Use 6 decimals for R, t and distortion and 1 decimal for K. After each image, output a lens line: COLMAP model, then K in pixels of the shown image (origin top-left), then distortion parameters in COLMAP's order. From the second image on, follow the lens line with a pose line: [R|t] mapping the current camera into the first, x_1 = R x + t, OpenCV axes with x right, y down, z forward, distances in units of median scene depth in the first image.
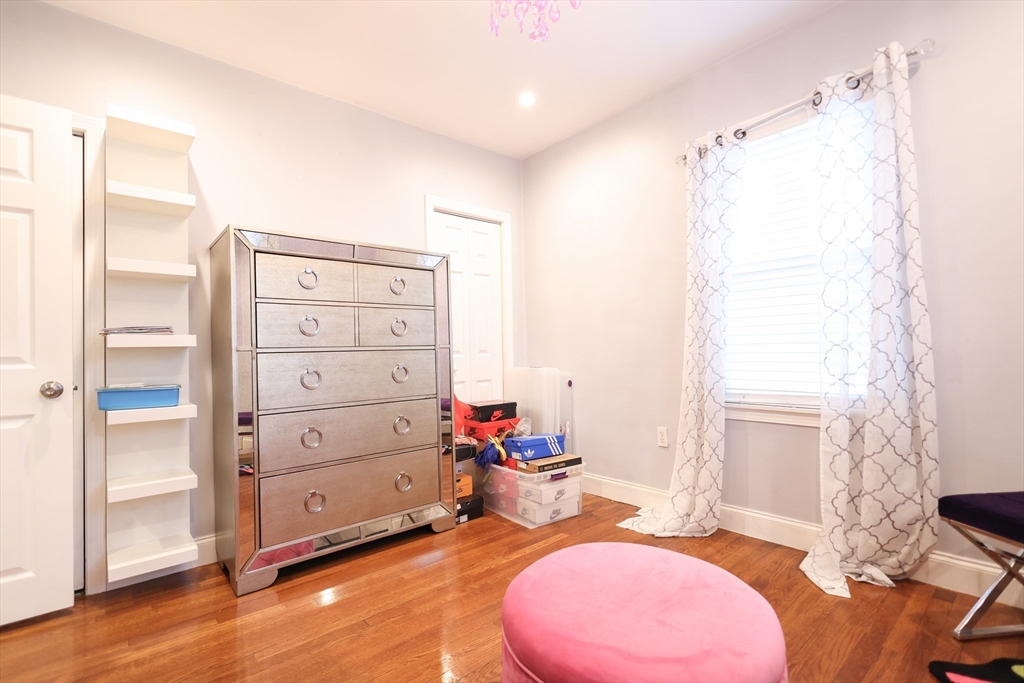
lens RADIAL K [[472.5, 0, 508.7], [0, 472.5, 340.1], [0, 0, 1]] dist [-0.000459, 0.000774]
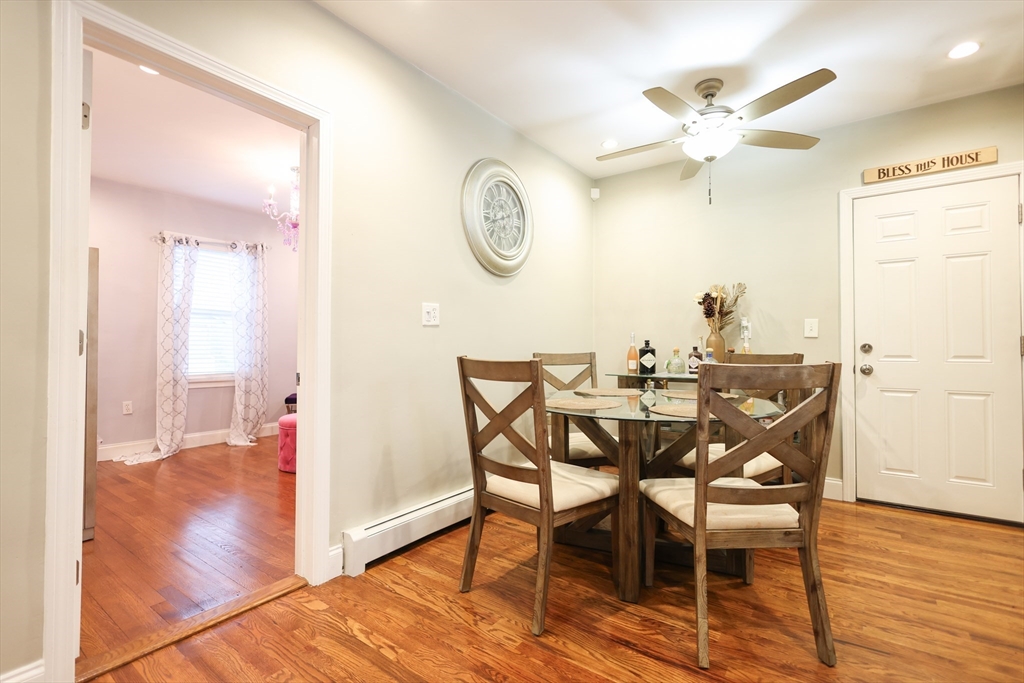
lens RADIAL K [[471.8, 0, 512.4], [0, 471.8, 340.9], [0, 0, 1]] dist [-0.000014, 0.000502]
pose [[-0.235537, 0.036206, 0.971191, -1.799300], [-0.029221, 0.998590, -0.044314, 0.021877], [-0.971426, -0.038817, -0.234147, 0.175676]]
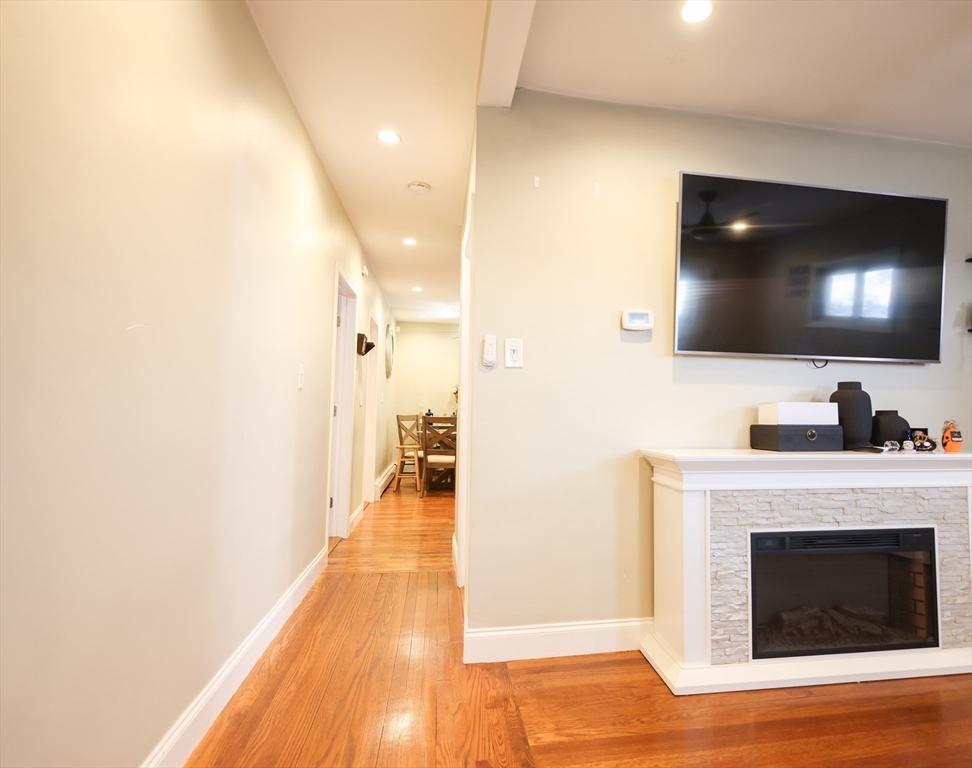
lens RADIAL K [[537.0, 0, 545.1], [0, 537.0, 380.3], [0, 0, 1]] dist [-0.000036, 0.001658]
pose [[-0.873361, 0.045906, 0.484906, -2.879846], [-0.004867, 0.994677, -0.102932, 0.118304], [-0.487050, -0.092256, -0.868488, 2.228458]]
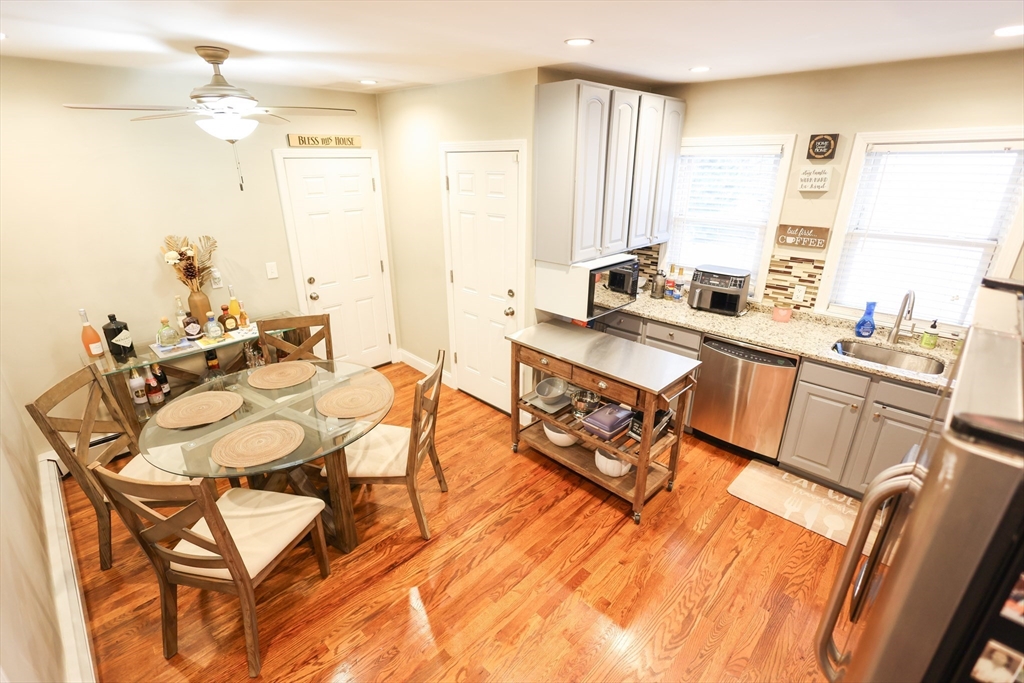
lens RADIAL K [[472.5, 0, 508.7], [0, 472.5, 340.1], [0, 0, 1]] dist [-0.000459, 0.000774]
pose [[-0.995939, 0.055255, -0.071085, -1.345969], [0.028810, 0.943602, 0.329827, -0.393341], [0.085301, 0.326439, -0.941361, 0.691263]]
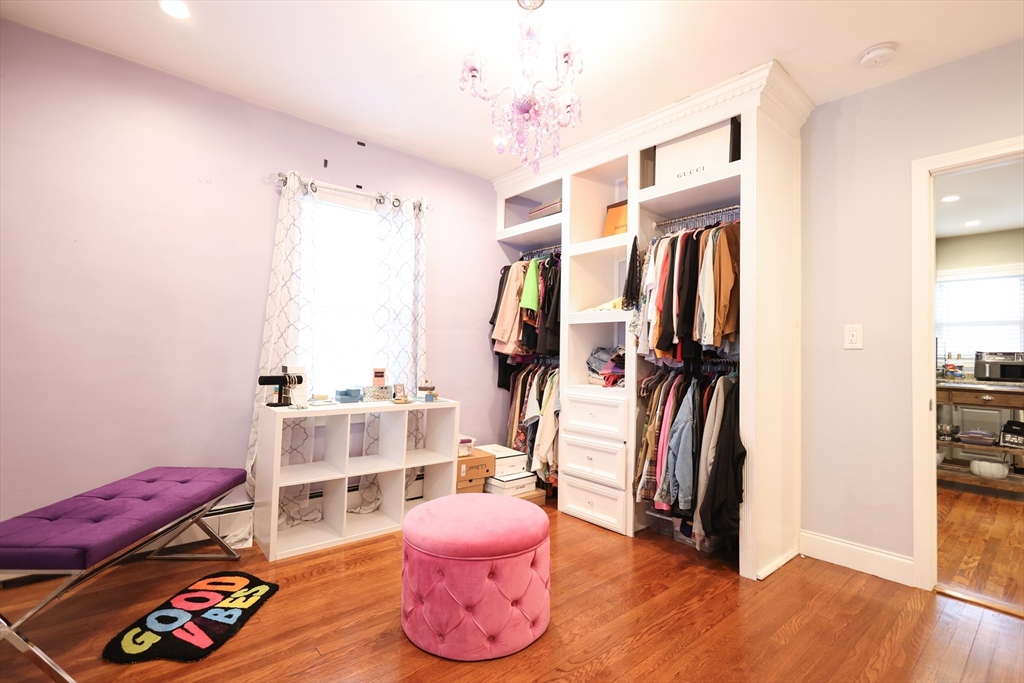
lens RADIAL K [[479.1, 0, 511.0], [0, 479.1, 343.4], [0, 0, 1]] dist [0.000684, 0.000291]
pose [[-0.999825, 0.003547, -0.018343, 0.083272], [0.004567, 0.998427, -0.055874, -0.008418], [0.018116, -0.055948, -0.998269, 1.348499]]
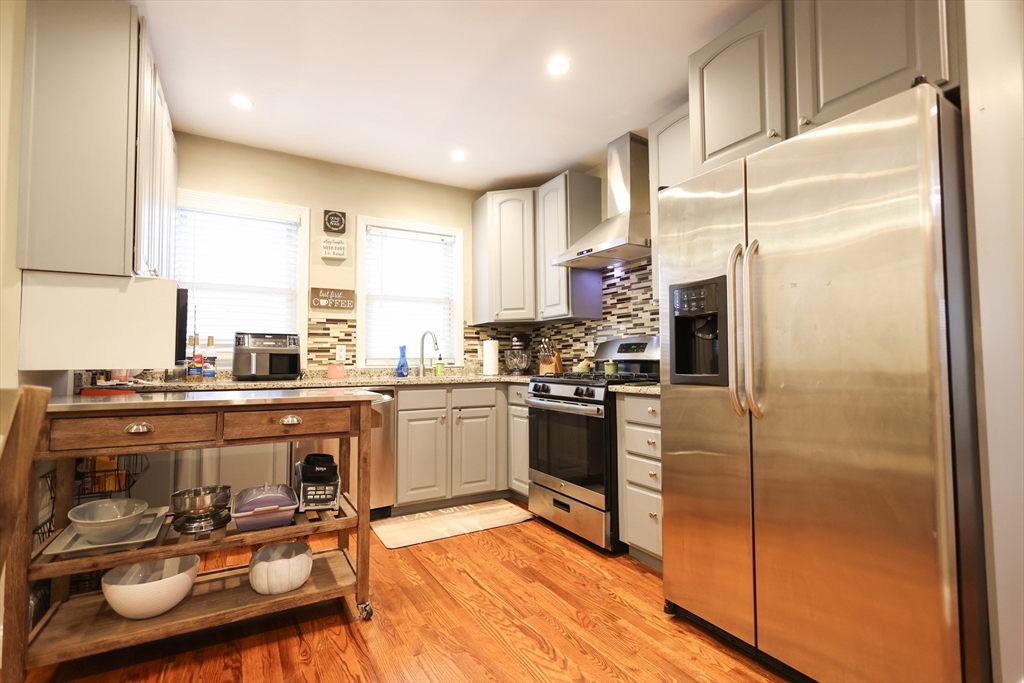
lens RADIAL K [[472.5, 0, 513.0], [0, 472.5, 340.5], [0, 0, 1]] dist [0.001647, 0.000654]
pose [[-0.172615, -0.020496, -0.984776, -0.957660], [0.043530, 0.998648, -0.028415, 0.006624], [0.984027, -0.047772, -0.171489, 0.147180]]
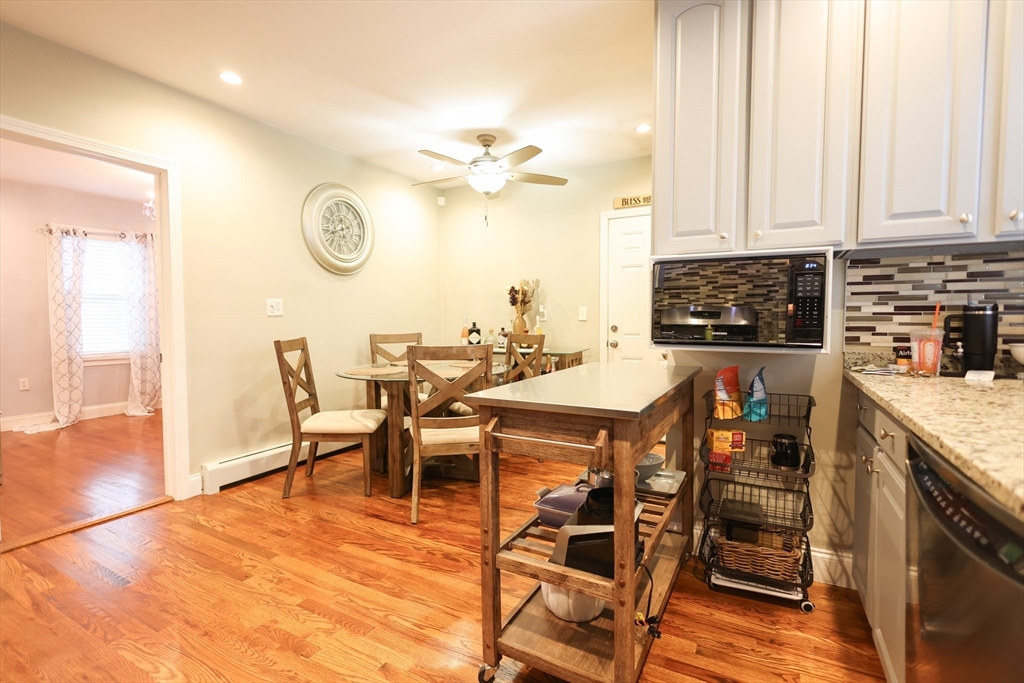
lens RADIAL K [[471.8, 0, 512.4], [0, 471.8, 340.9], [0, 0, 1]] dist [-0.000014, 0.000502]
pose [[-0.353817, -0.018943, 0.935123, -2.330792], [-0.019142, 0.999732, 0.013009, -0.012840], [-0.935119, -0.013297, -0.354085, -0.070889]]
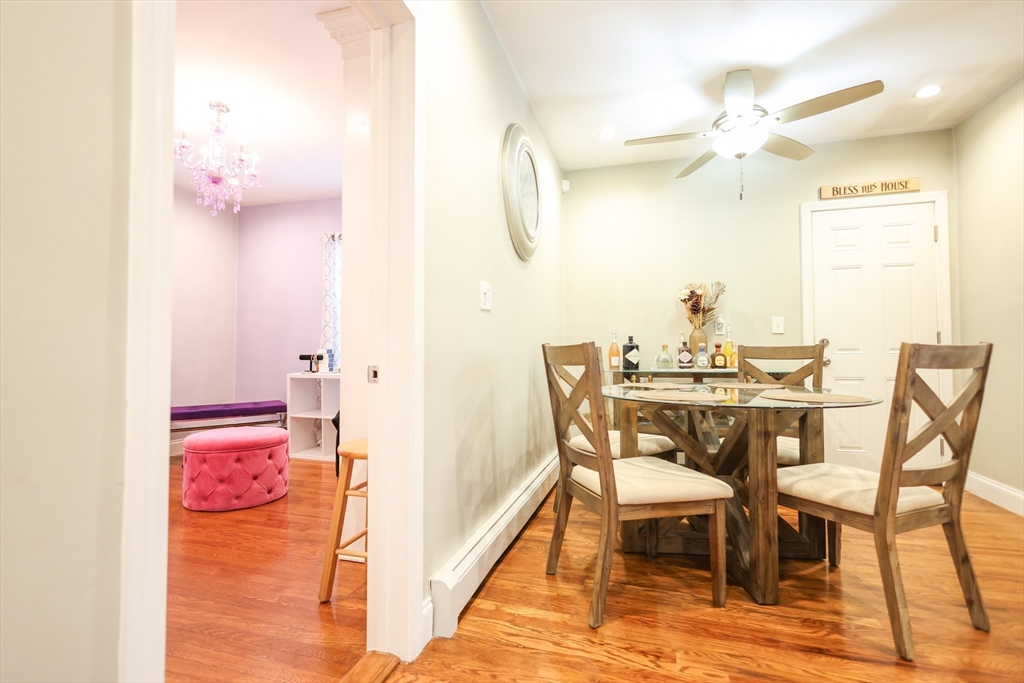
lens RADIAL K [[470.3, 0, 512.1], [0, 470.3, 343.1], [0, 0, 1]] dist [0.001097, 0.000576]
pose [[-0.547094, 0.044904, 0.835866, -1.462106], [-0.013292, 0.997968, -0.062312, 0.062736], [-0.836966, -0.045201, -0.545385, 0.555553]]
